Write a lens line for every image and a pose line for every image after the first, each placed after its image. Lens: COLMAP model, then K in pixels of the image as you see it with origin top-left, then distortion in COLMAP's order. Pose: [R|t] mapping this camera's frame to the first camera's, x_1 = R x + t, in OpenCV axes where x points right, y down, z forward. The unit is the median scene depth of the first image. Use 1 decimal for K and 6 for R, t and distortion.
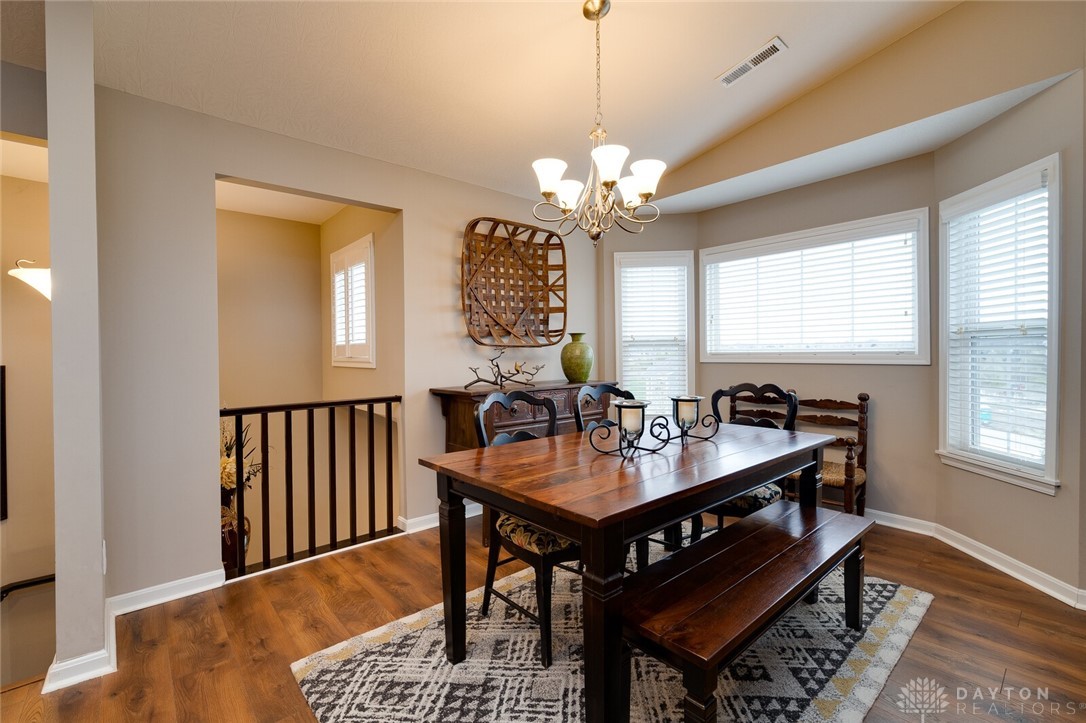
lens RADIAL K [[470.3, 0, 546.5], [0, 470.3, 362.4], [0, 0, 1]] dist [0.000354, 0.000587]
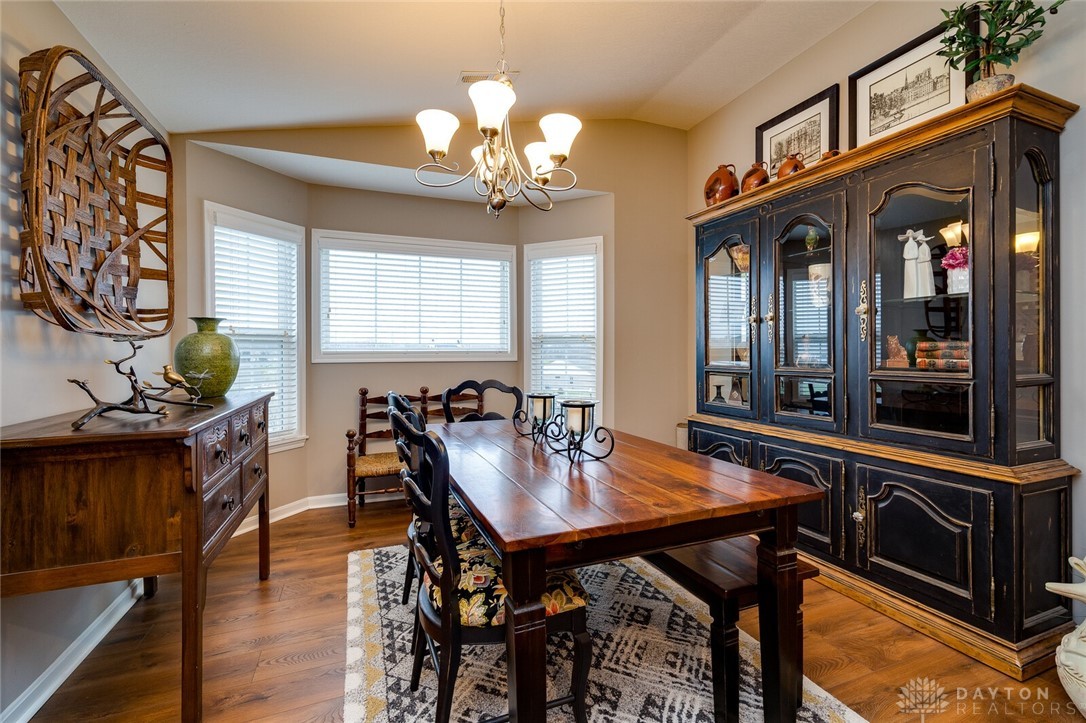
lens RADIAL K [[470.3, 0, 546.2], [0, 470.3, 352.4], [0, 0, 1]] dist [0.000354, 0.000587]
pose [[0.338445, 0.004591, 0.940975, -0.362890], [0.020459, 0.999716, -0.012237, -0.000396], [-0.940764, 0.023393, 0.338255, 0.373285]]
